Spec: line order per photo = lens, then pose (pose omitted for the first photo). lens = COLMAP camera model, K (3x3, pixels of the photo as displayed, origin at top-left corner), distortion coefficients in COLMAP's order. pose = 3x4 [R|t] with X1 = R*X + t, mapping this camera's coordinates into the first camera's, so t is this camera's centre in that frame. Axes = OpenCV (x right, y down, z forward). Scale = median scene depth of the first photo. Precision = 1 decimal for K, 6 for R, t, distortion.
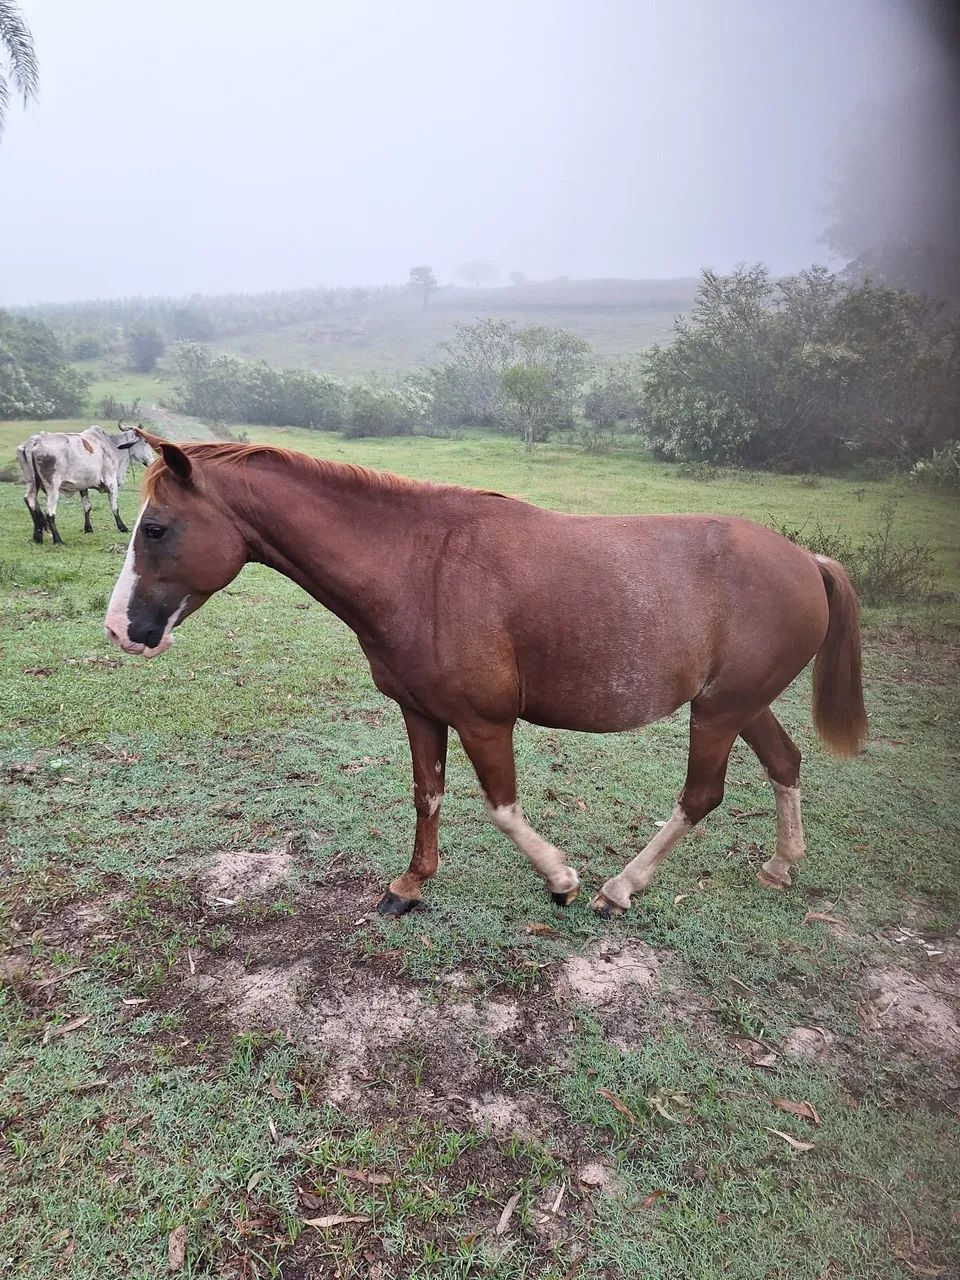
lens RADIAL K [[907.2, 0, 480.0], [0, 907.2, 640.0], [0, 0, 1]] dist [0.127615, -0.203900]
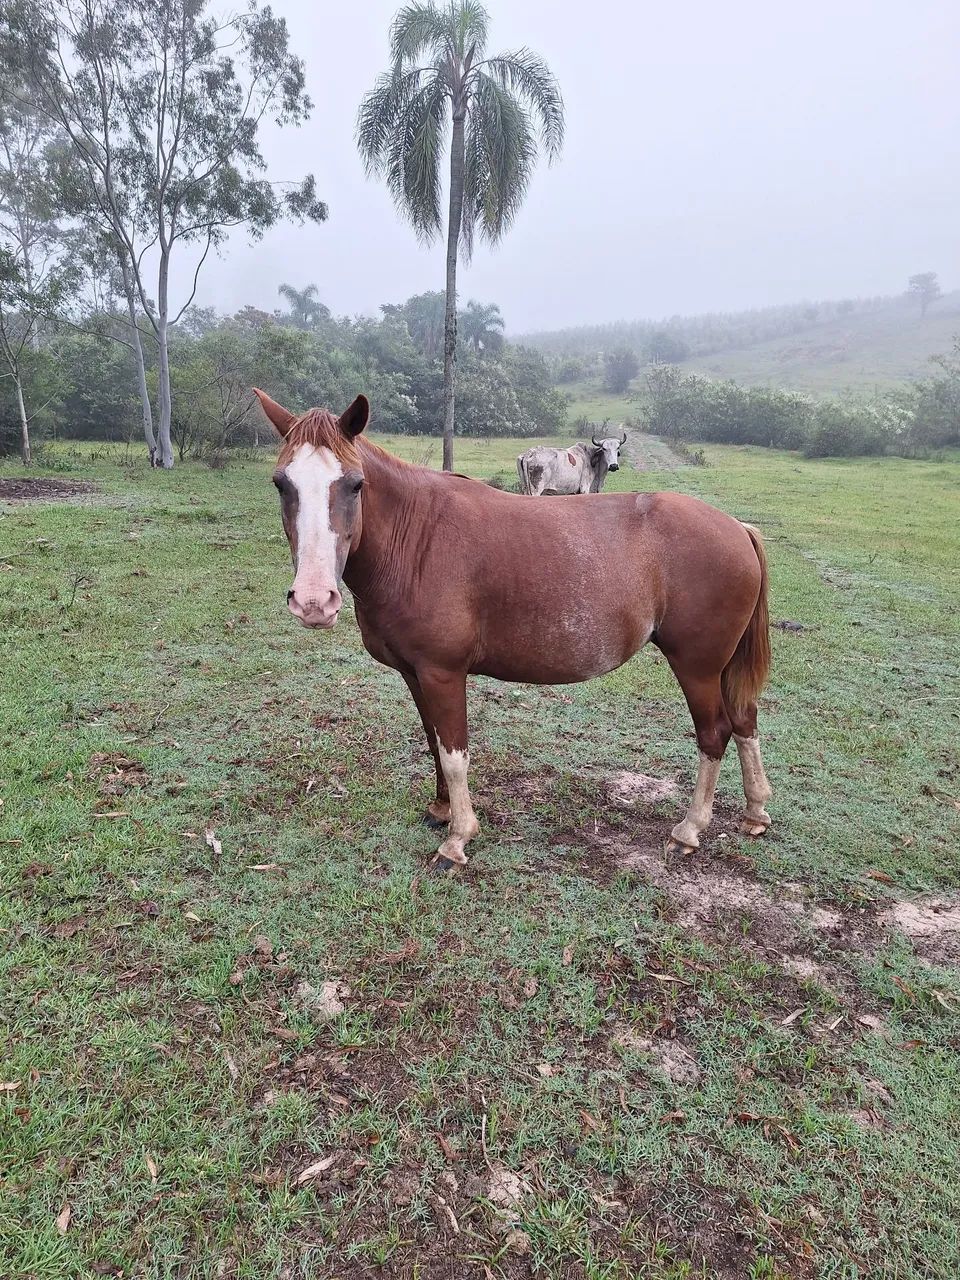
lens RADIAL K [[907.2, 0, 480.0], [0, 907.2, 640.0], [0, 0, 1]] dist [0.127615, -0.203900]
pose [[0.887446, 0.118212, -0.445495, 0.082764], [-0.126620, 0.991891, 0.010965, 0.054346], [0.443179, 0.046678, 0.895217, -0.235726]]
